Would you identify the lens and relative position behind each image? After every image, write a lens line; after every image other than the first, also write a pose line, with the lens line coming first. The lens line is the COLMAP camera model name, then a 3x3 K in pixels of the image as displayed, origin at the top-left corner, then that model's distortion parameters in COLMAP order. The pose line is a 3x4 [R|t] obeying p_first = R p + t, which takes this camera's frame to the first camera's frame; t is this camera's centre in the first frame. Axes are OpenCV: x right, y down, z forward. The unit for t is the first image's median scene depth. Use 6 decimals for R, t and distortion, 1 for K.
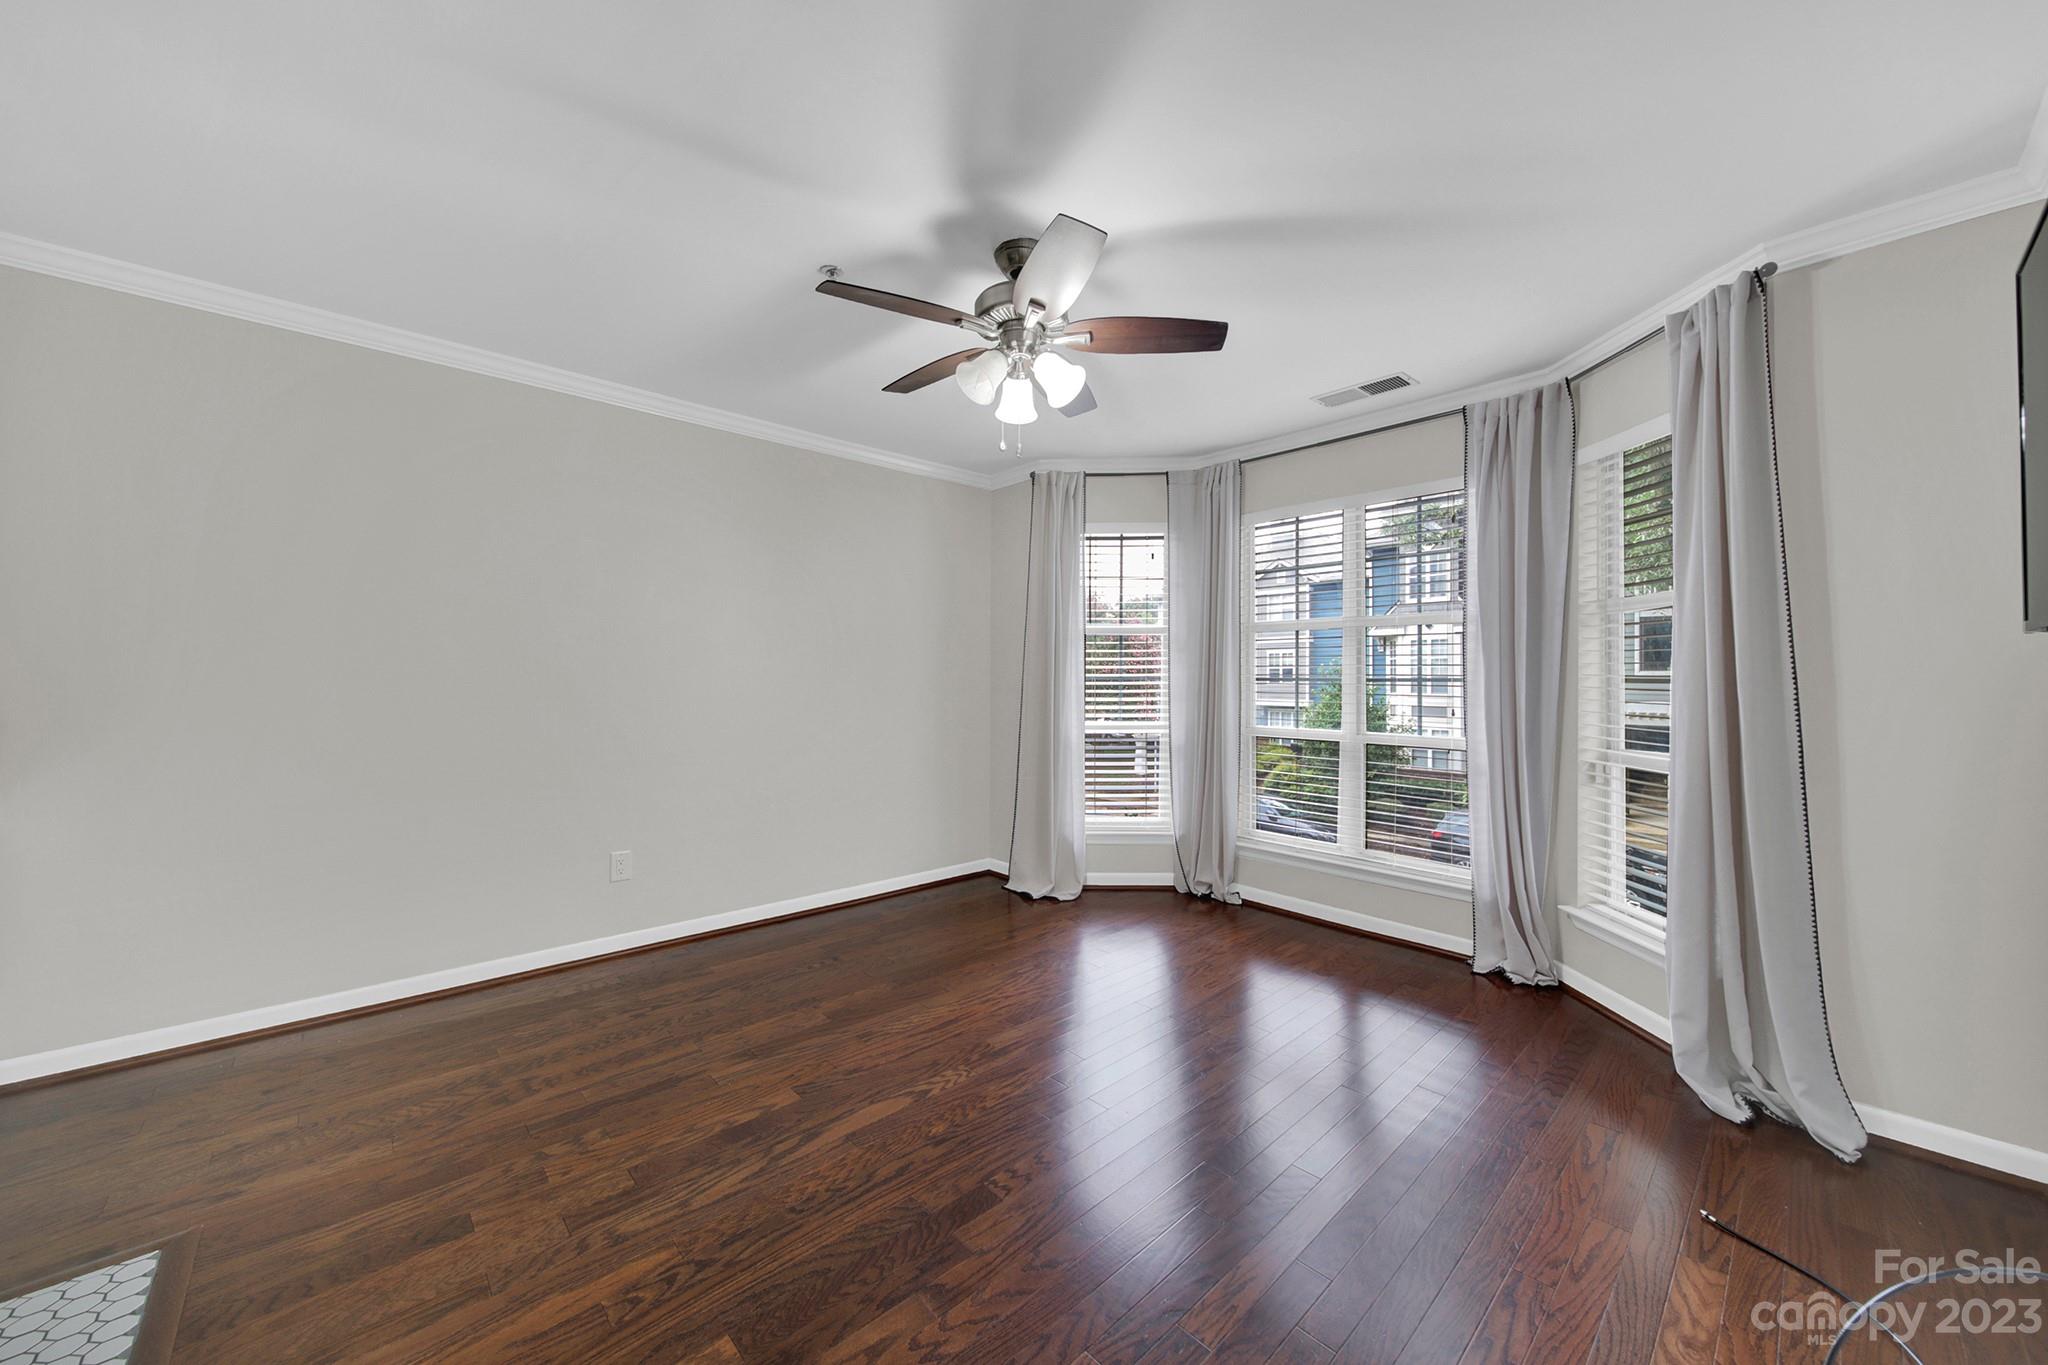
lens RADIAL K [[739.5, 0, 1021.8], [0, 739.5, 667.5], [0, 0, 1]] dist [-0.000558, -0.000158]
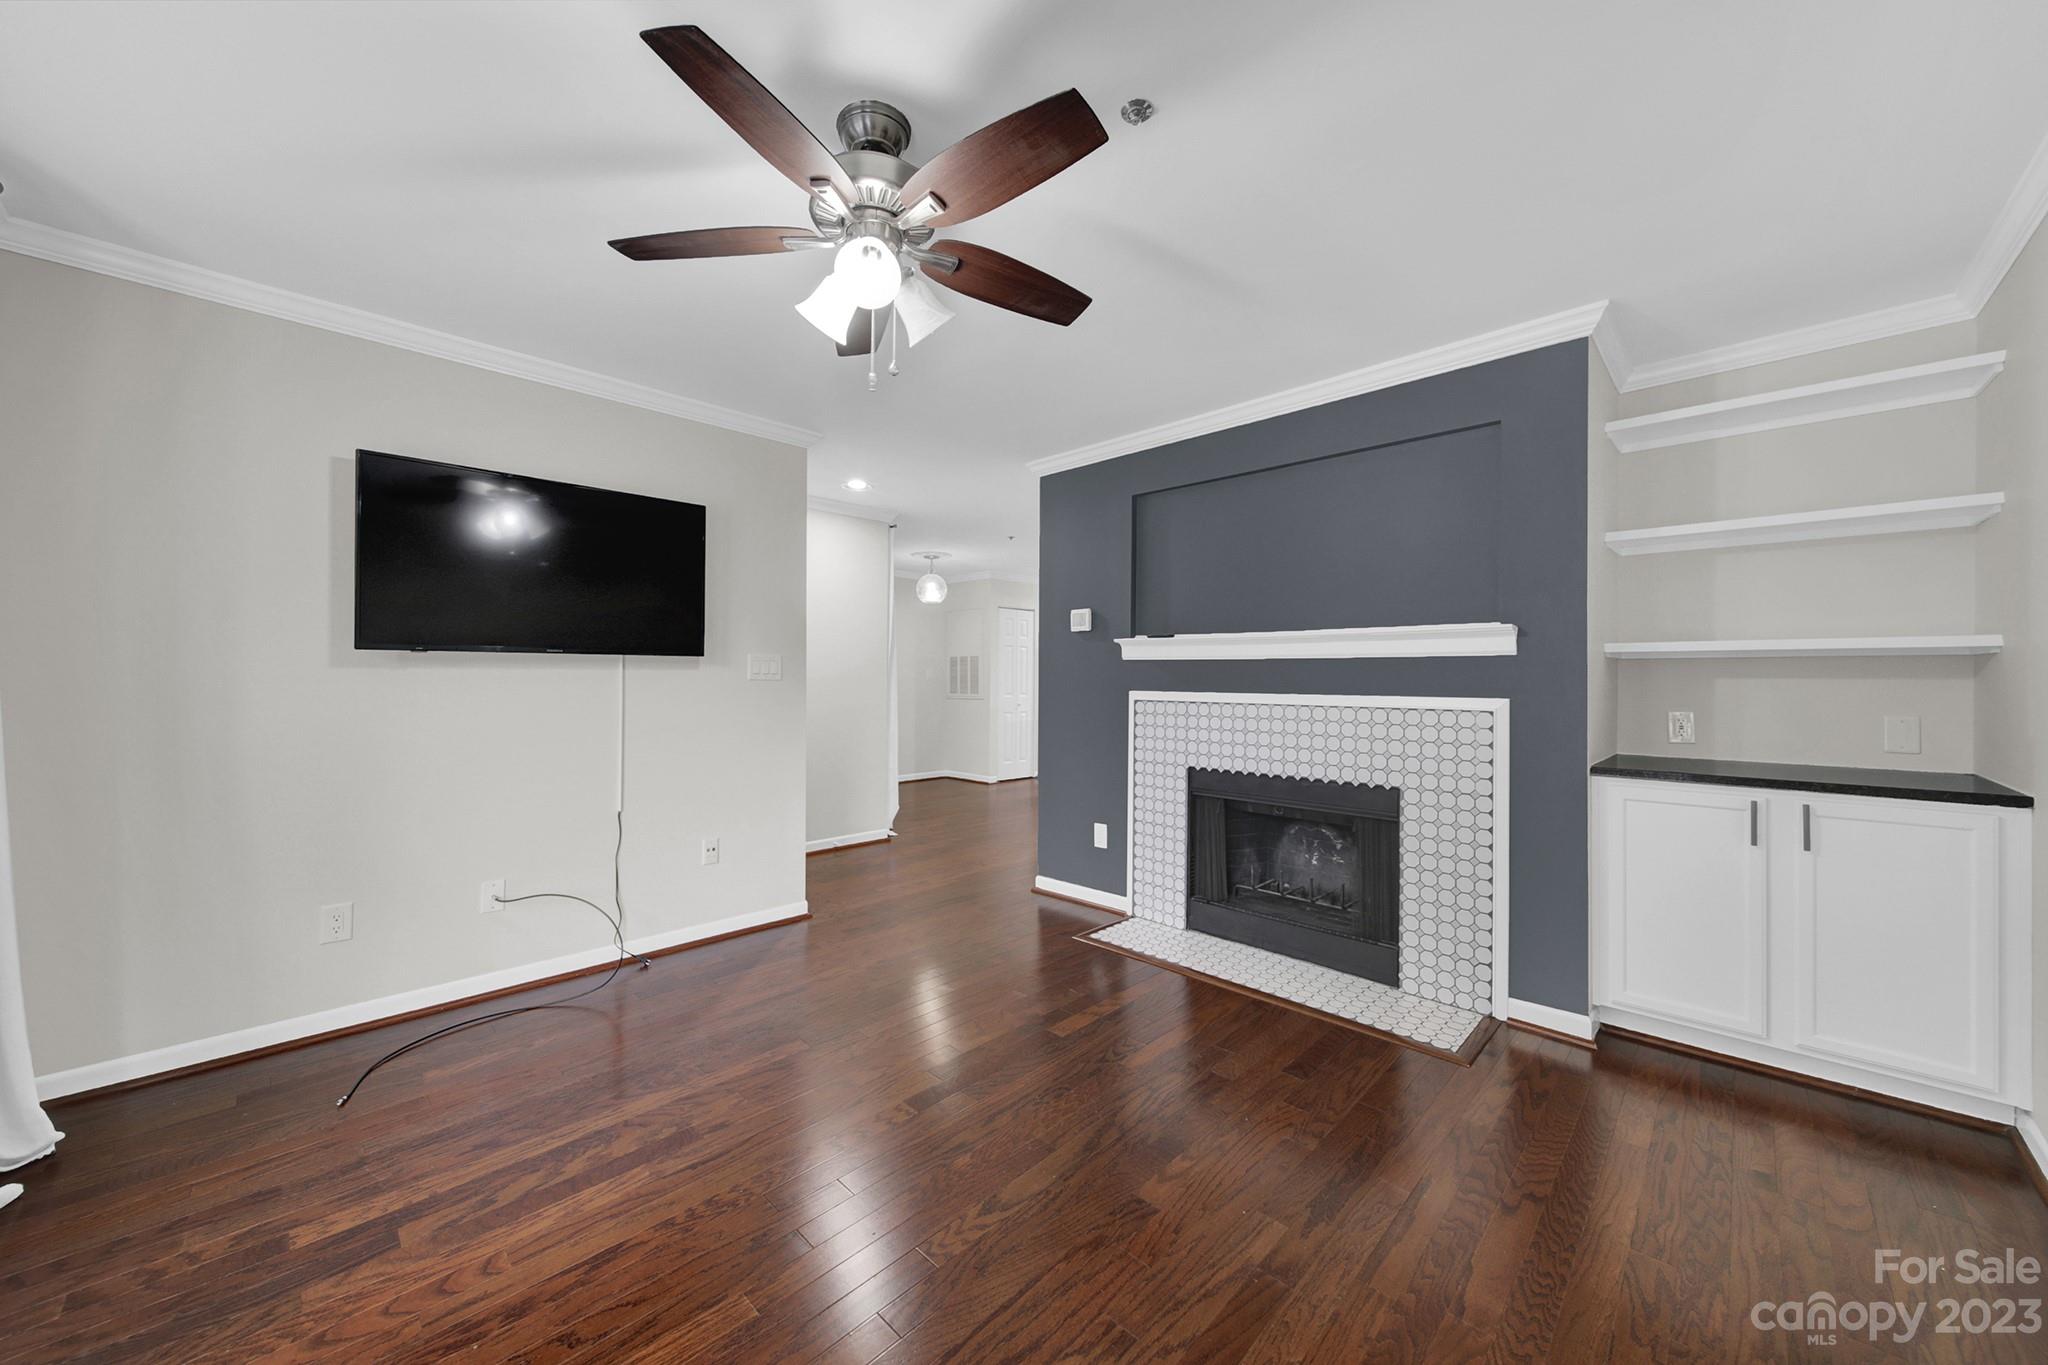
lens RADIAL K [[739.5, 0, 1021.8], [0, 739.5, 667.5], [0, 0, 1]] dist [-0.000558, -0.000158]
pose [[-0.998996, -0.007182, -0.044230, -0.083015], [-0.005696, 0.999418, -0.033644, 0.017410], [0.044446, -0.033358, -0.998455, 1.146946]]
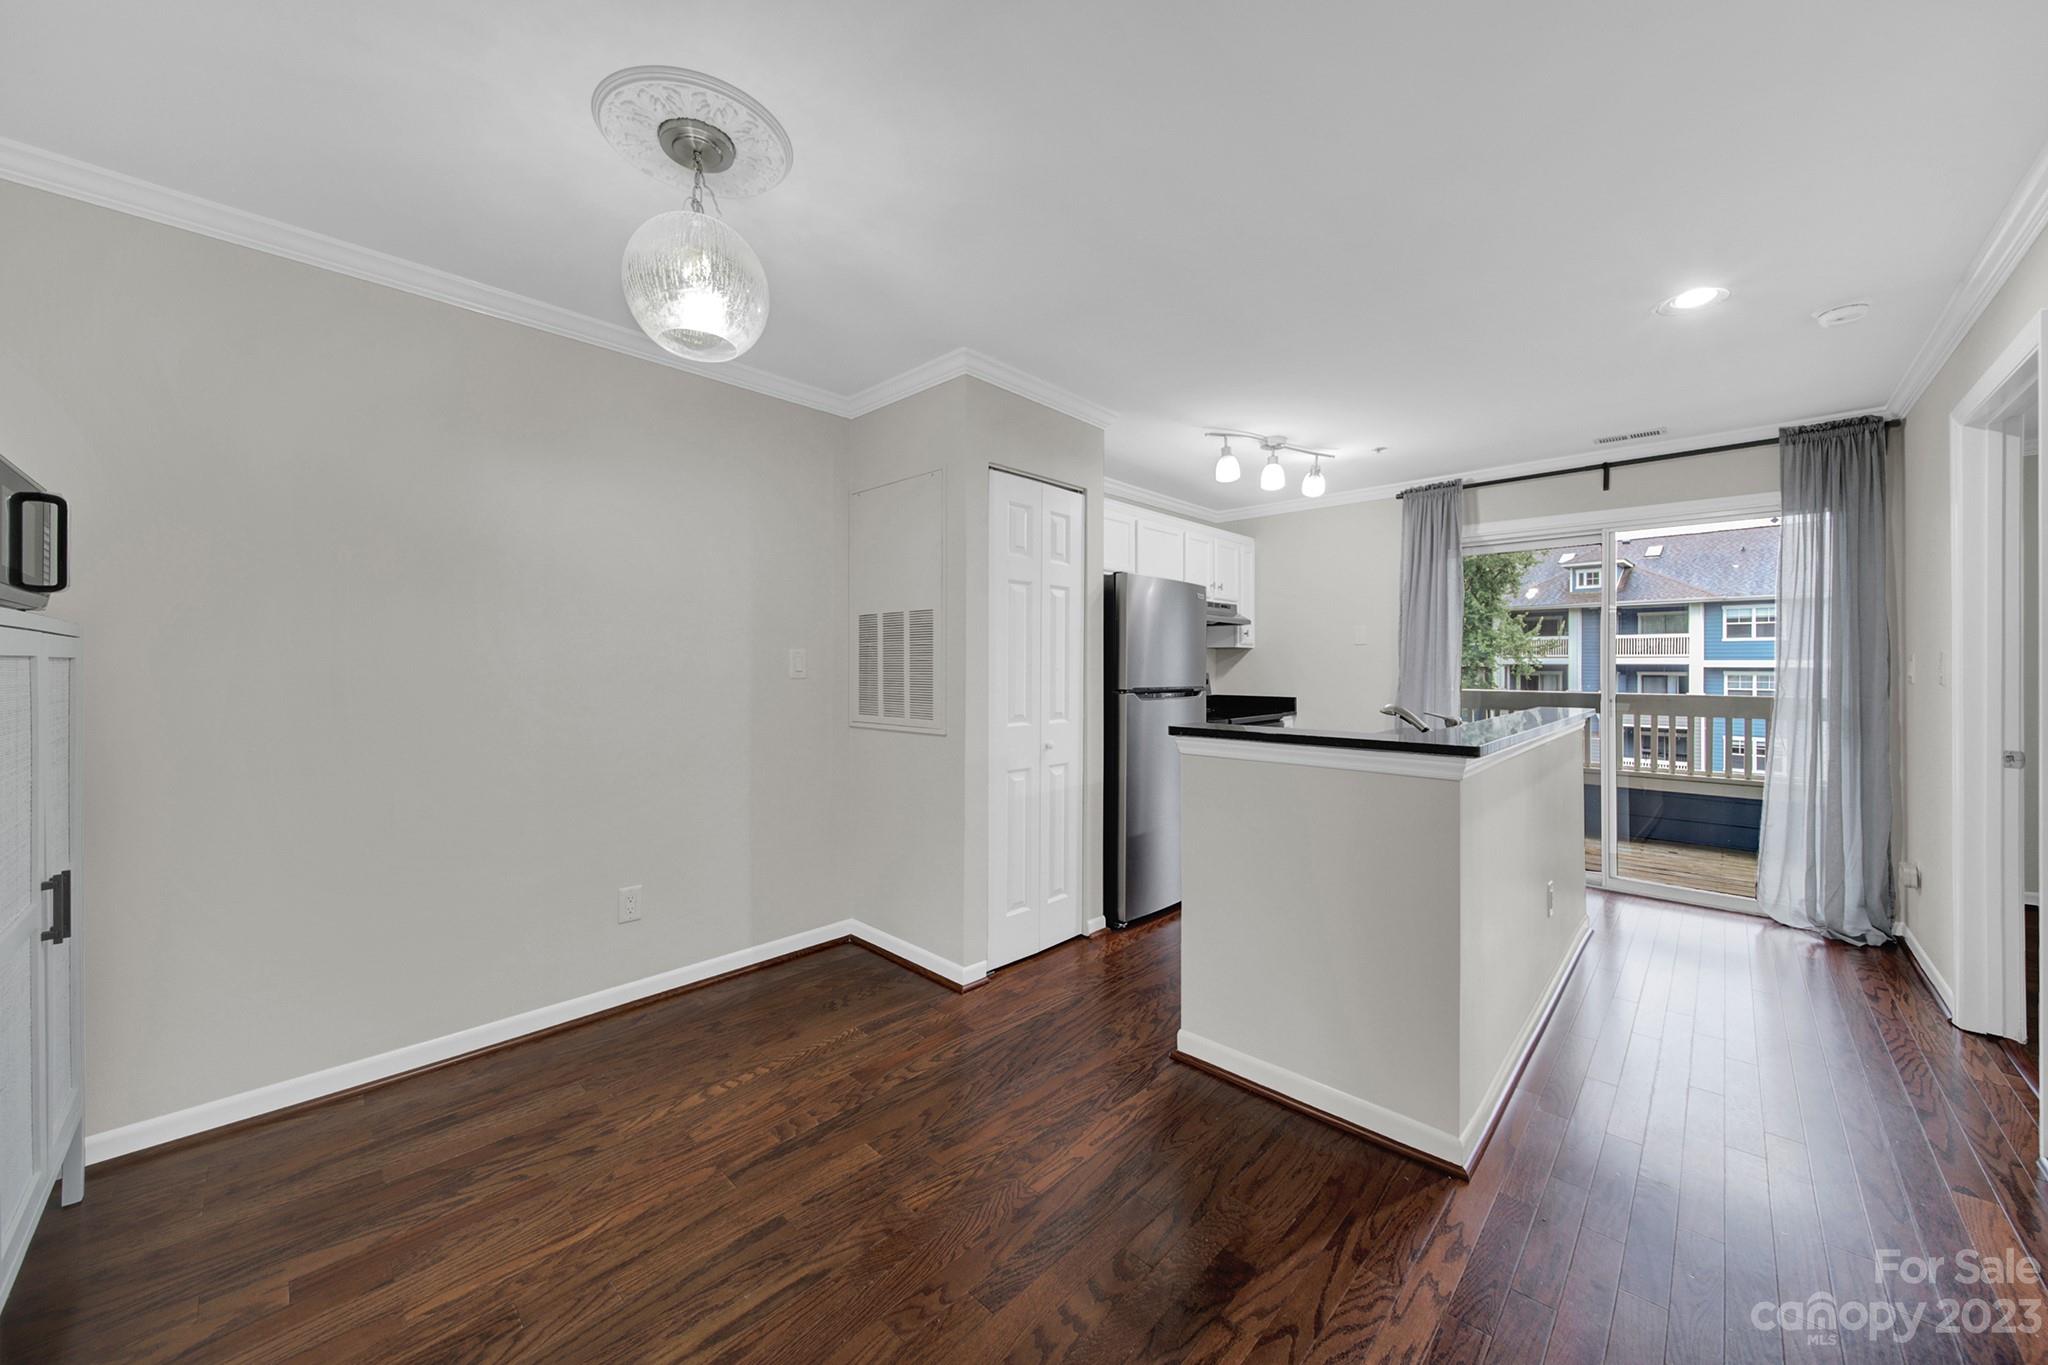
lens RADIAL K [[739.5, 0, 1021.8], [0, 739.5, 667.5], [0, 0, 1]] dist [-0.000558, -0.000158]
pose [[-0.997416, -0.007660, -0.071434, -0.090344], [-0.006607, 0.999866, -0.014965, -0.019908], [0.071539, -0.014455, -0.997333, -0.597794]]
